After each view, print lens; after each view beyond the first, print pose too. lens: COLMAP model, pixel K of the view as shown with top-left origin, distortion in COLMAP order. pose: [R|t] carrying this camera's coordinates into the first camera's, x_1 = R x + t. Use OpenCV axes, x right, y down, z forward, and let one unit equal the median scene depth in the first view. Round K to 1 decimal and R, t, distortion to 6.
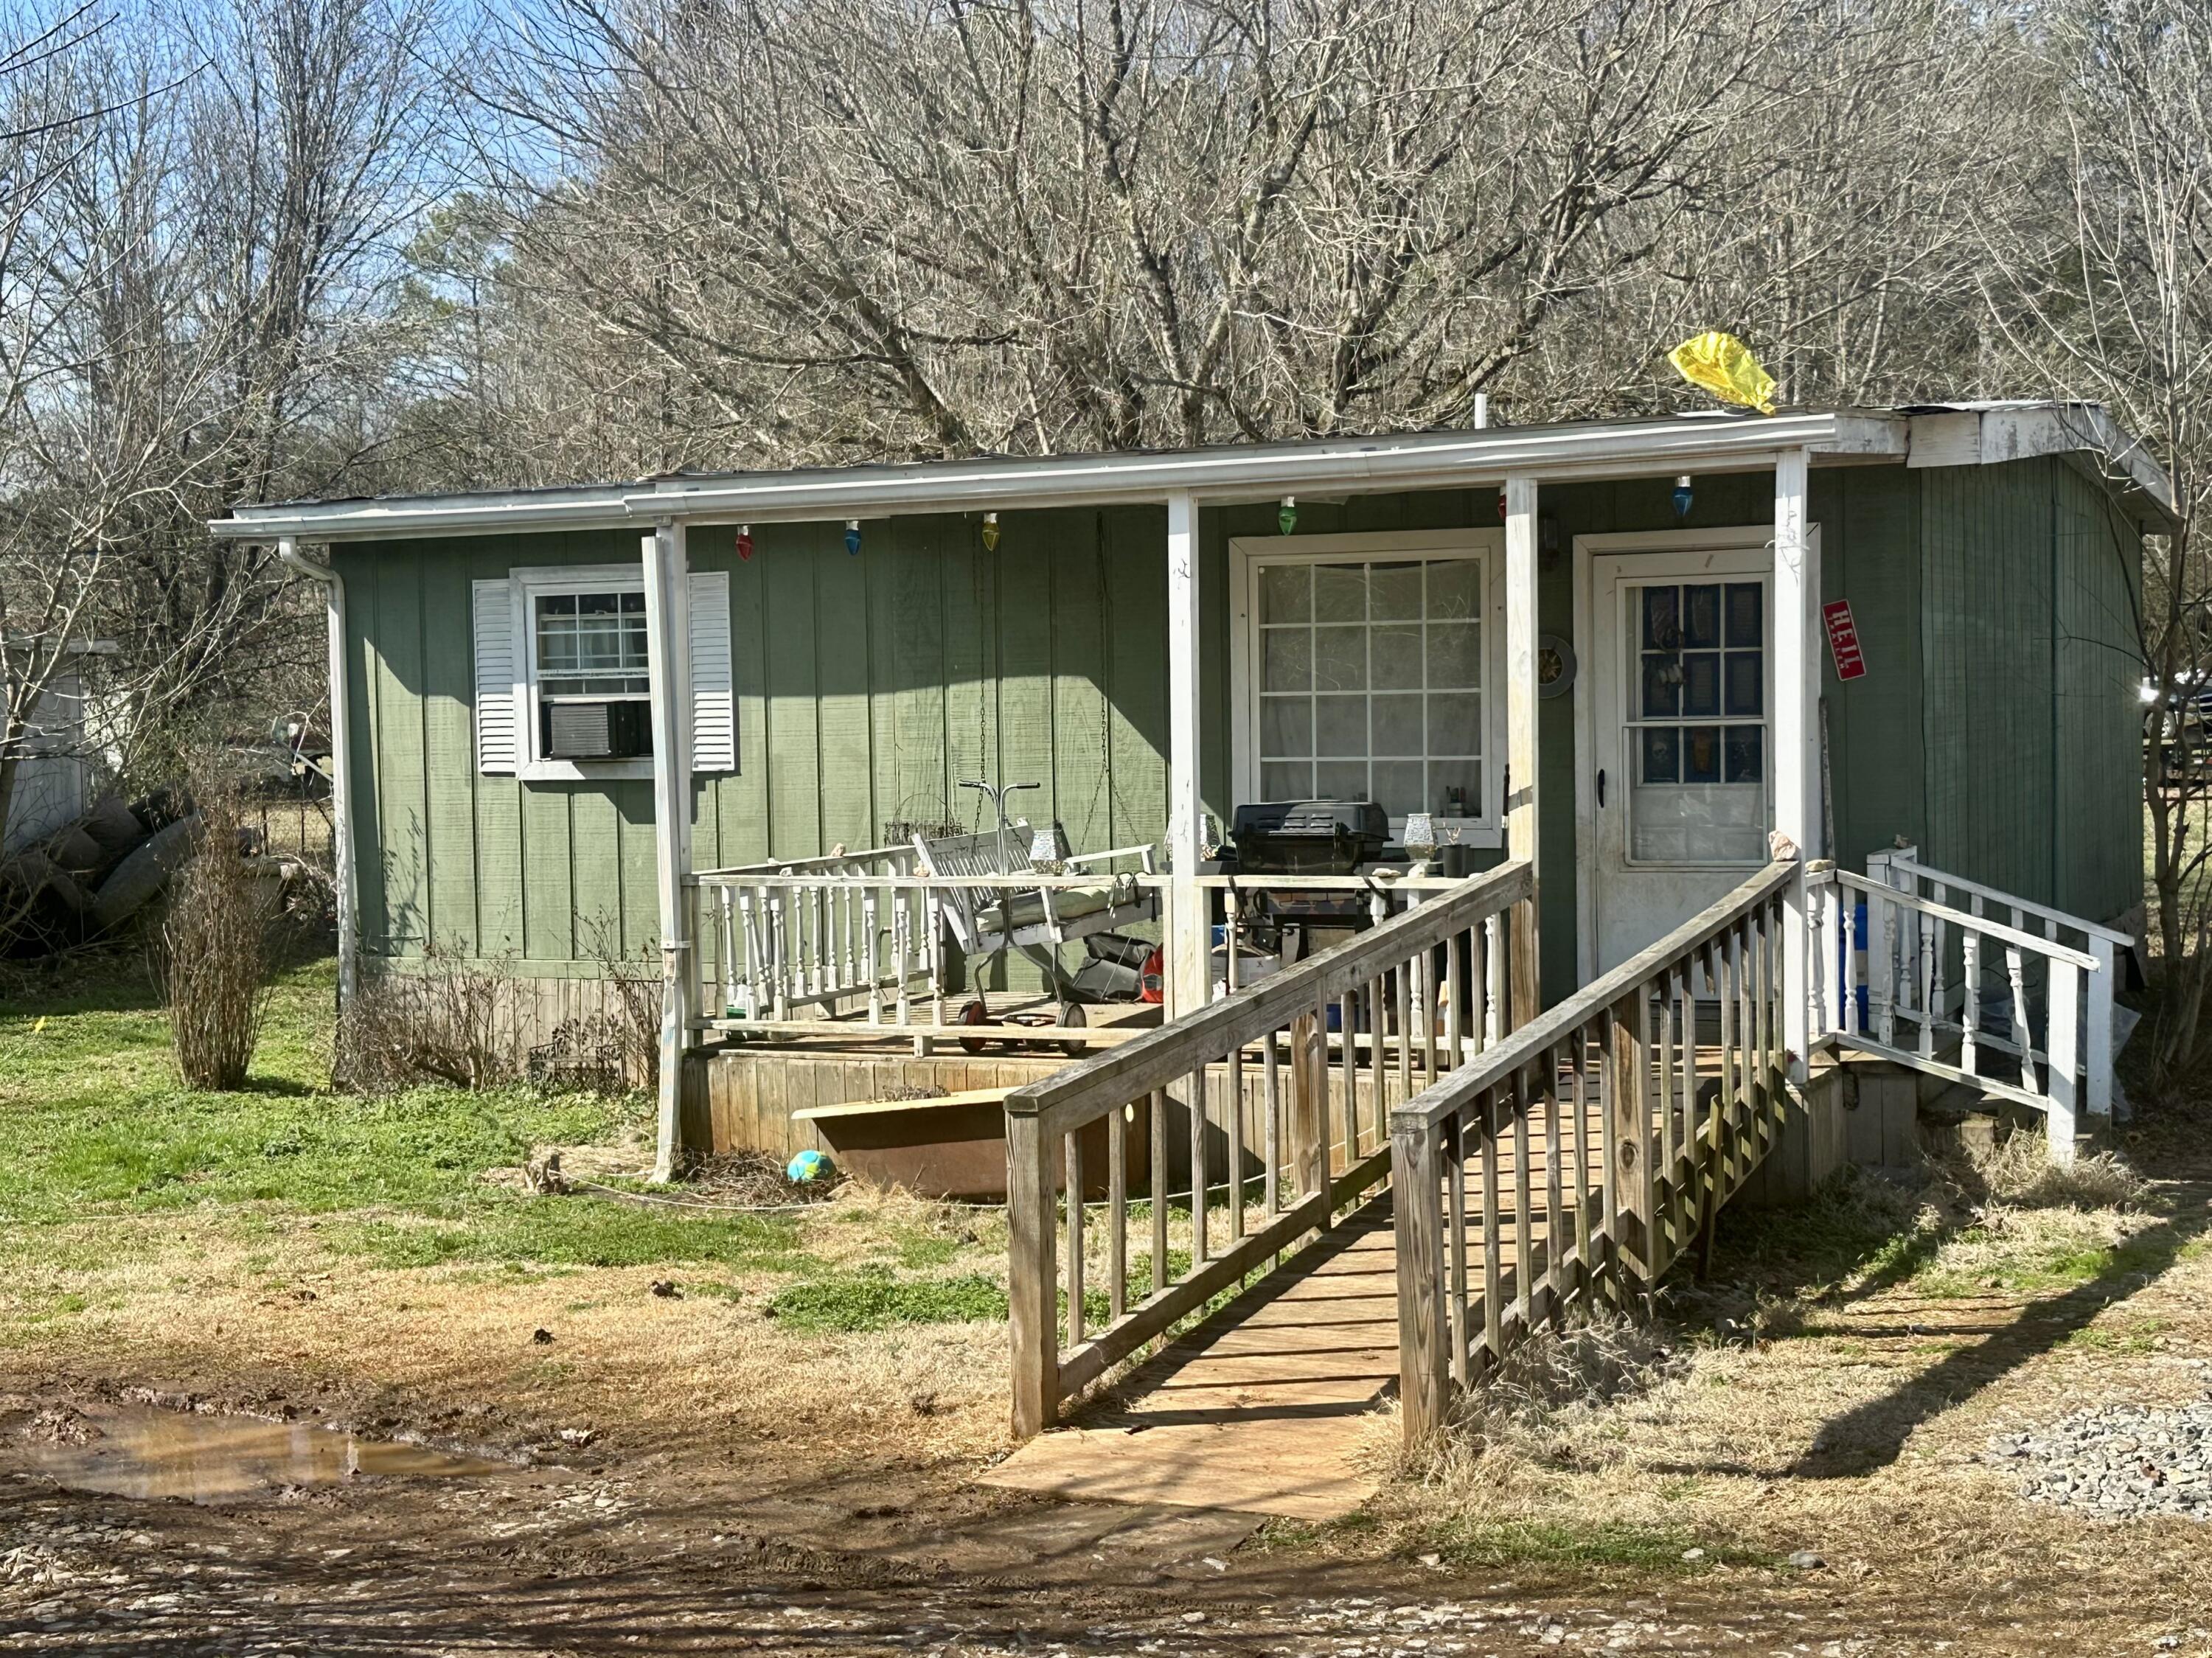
lens RADIAL K [[2998.6, 0, 1106.0], [0, 2998.6, 829.0], [0, 0, 1]] dist [0.173687, -0.369435]
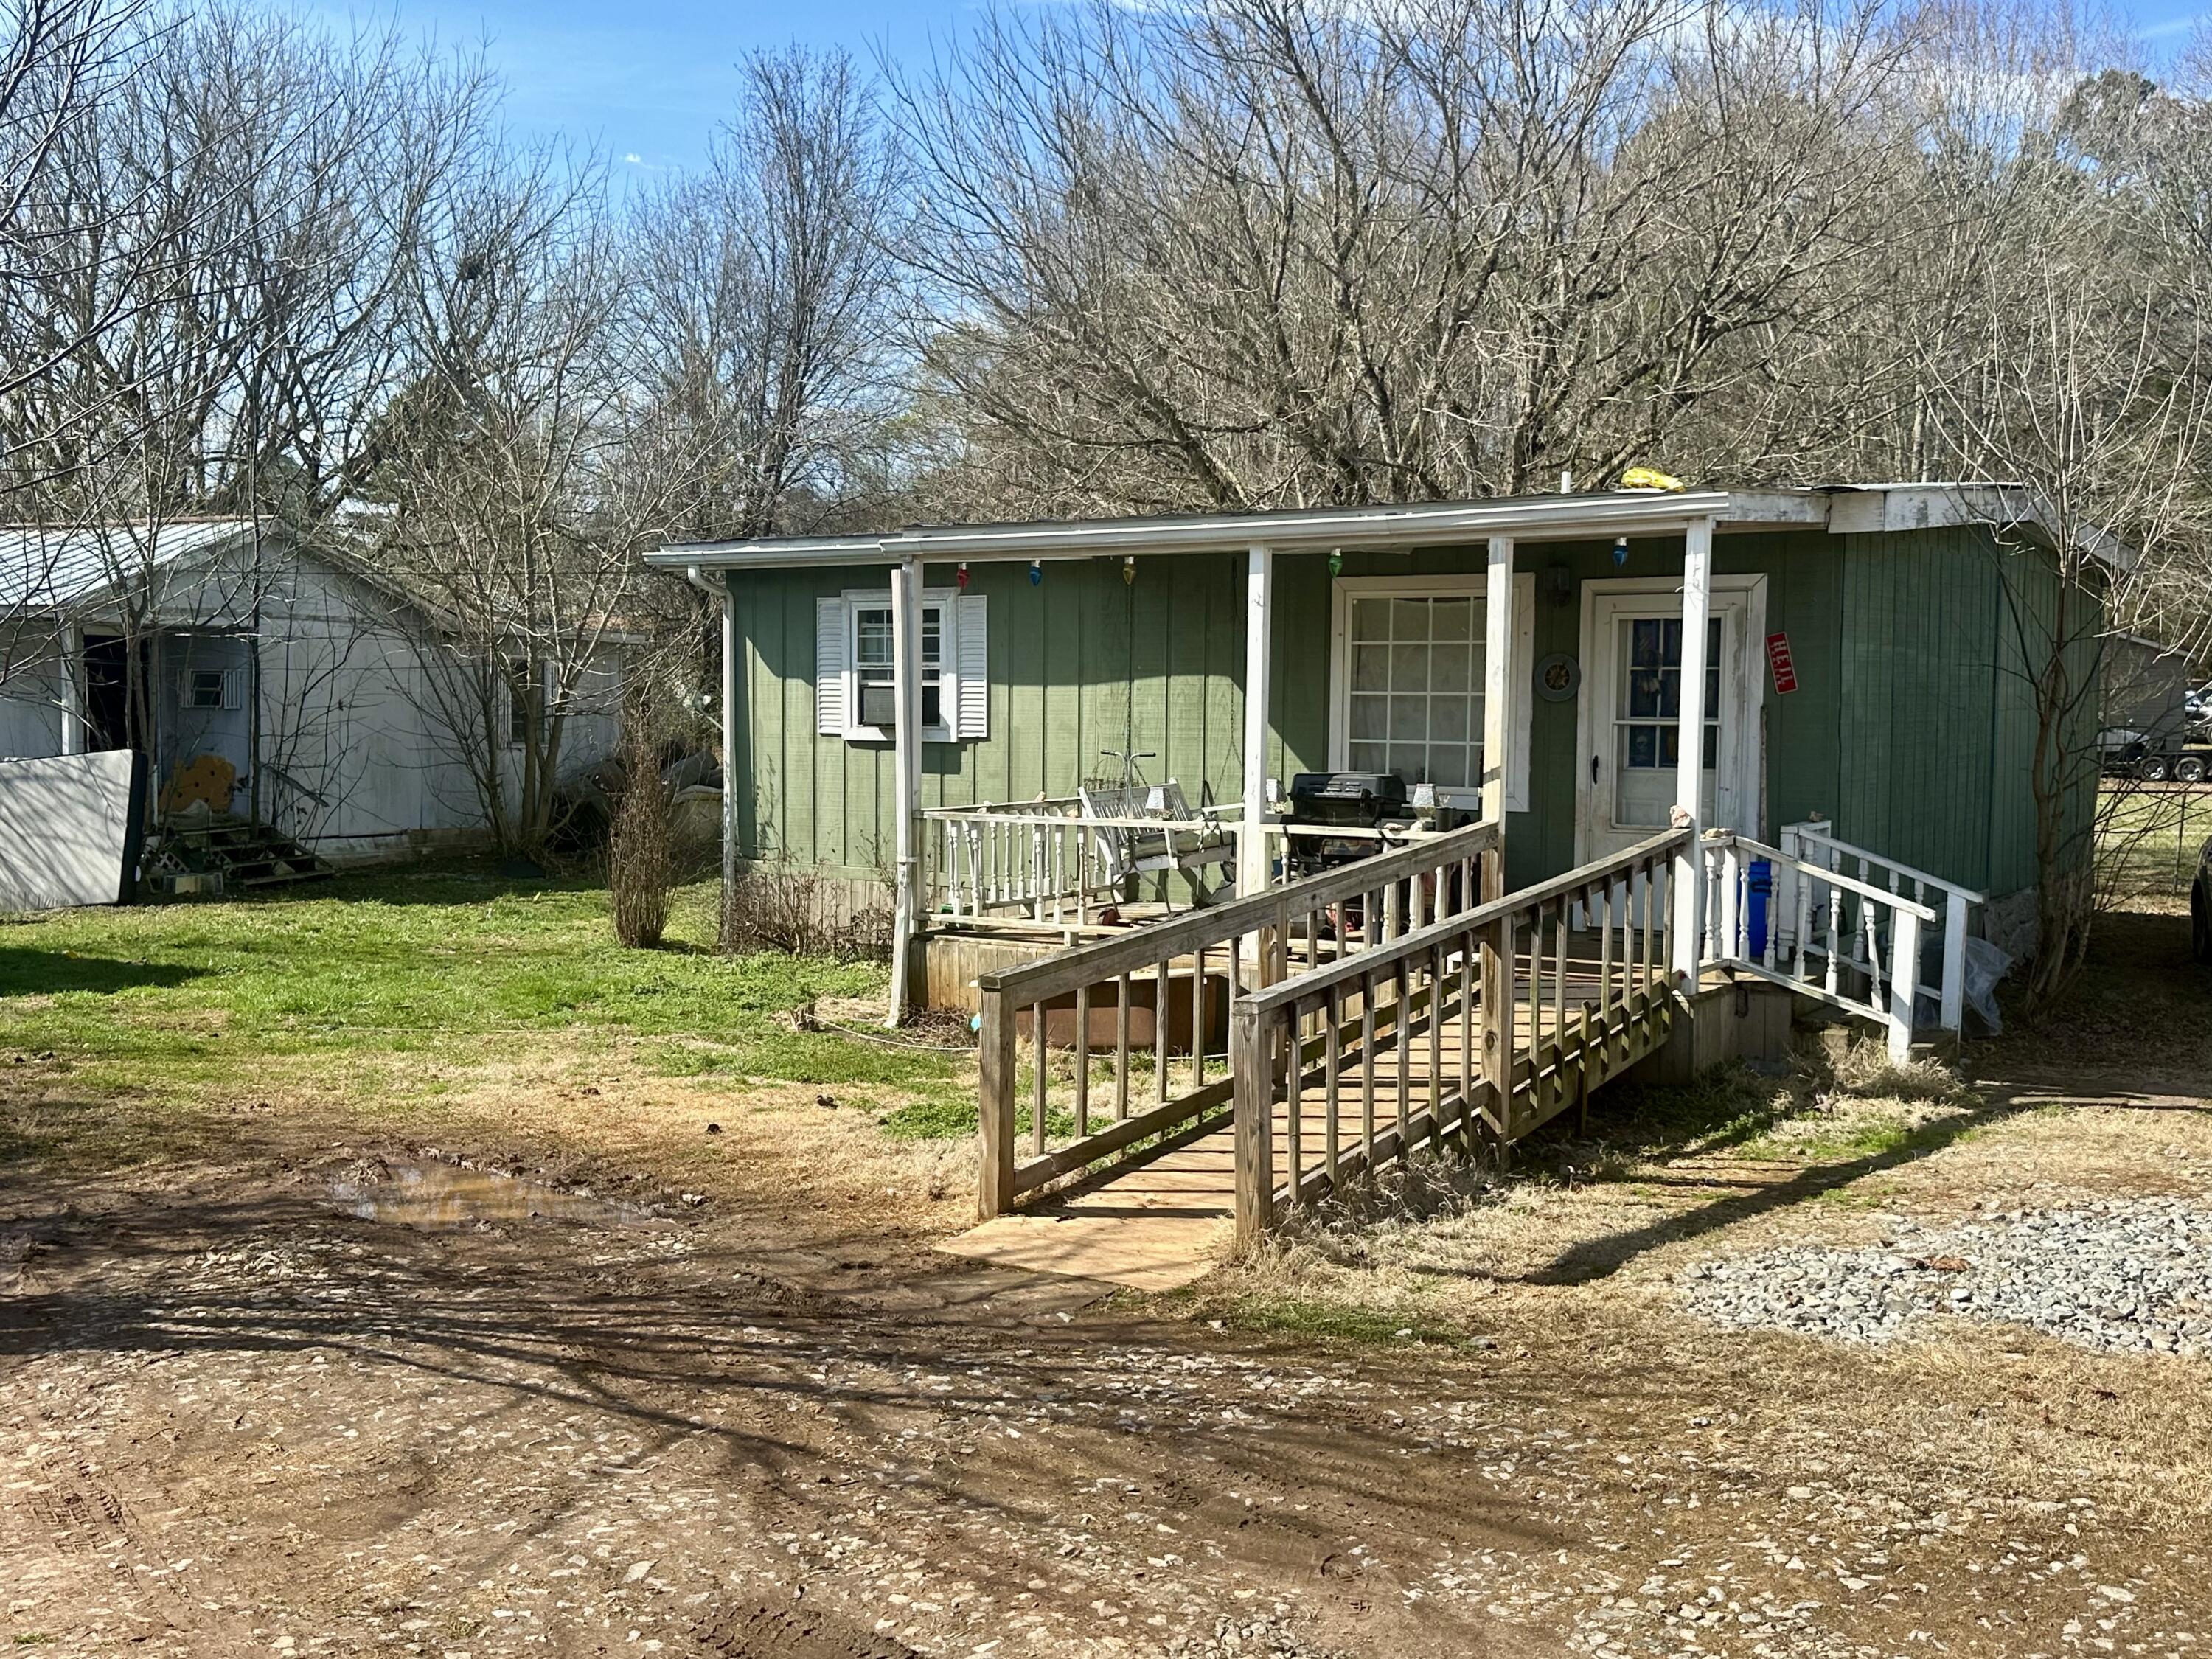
lens RADIAL K [[2172.9, 0, 1106.0], [0, 2172.9, 829.5], [0, 0, 1]] dist [0.151392, -0.234896]
pose [[0.988467, 0.036079, -0.147076, 0.109586], [-0.032917, 0.999173, 0.023882, -0.003455], [0.147816, -0.018765, 0.988837, 0.005513]]
